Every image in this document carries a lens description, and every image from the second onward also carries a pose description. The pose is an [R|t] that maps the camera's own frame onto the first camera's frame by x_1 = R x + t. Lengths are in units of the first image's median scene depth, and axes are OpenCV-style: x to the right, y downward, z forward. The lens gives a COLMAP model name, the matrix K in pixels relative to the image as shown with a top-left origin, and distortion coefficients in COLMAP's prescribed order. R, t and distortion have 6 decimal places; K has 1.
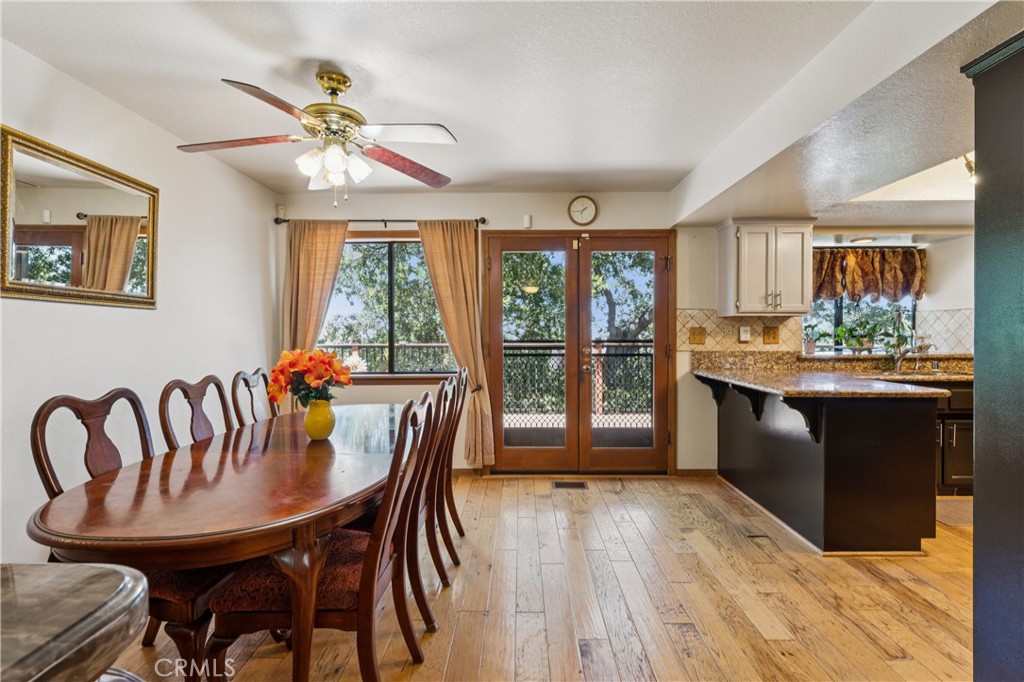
lens RADIAL K [[470.5, 0, 513.1], [0, 470.5, 338.7], [0, 0, 1]] dist [0.000264, -0.000048]
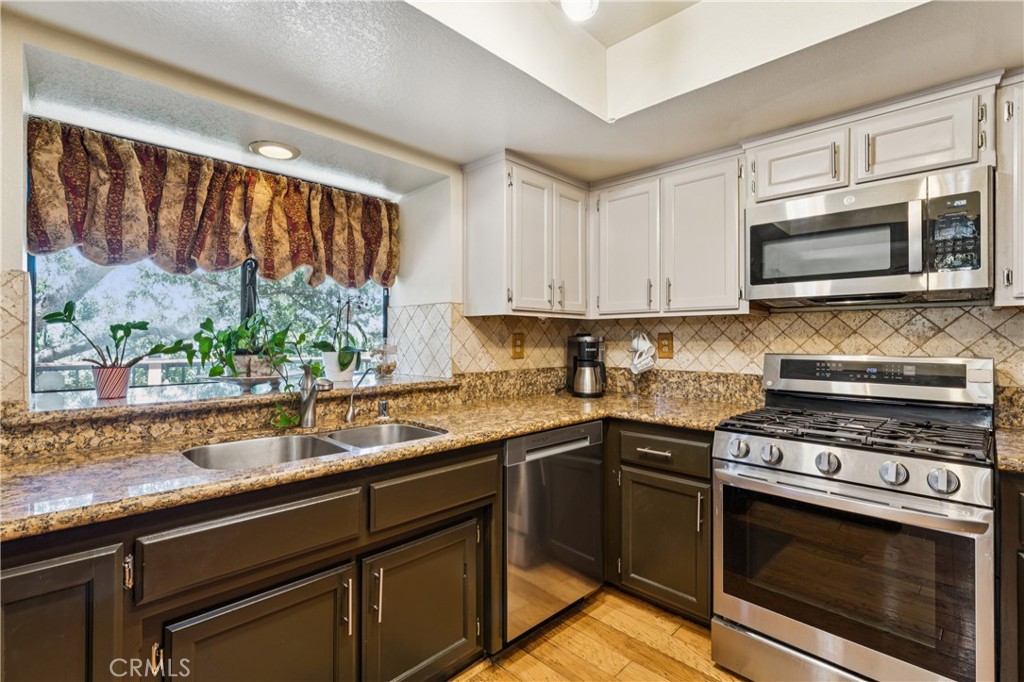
lens RADIAL K [[470.5, 0, 512.8], [0, 470.5, 341.2], [0, 0, 1]] dist [0.000264, -0.000048]
pose [[0.697768, 0.001809, 0.716322, 0.548669], [0.010263, 0.999869, -0.012523, -0.005893], [-0.716251, 0.016090, 0.697658, 0.477510]]
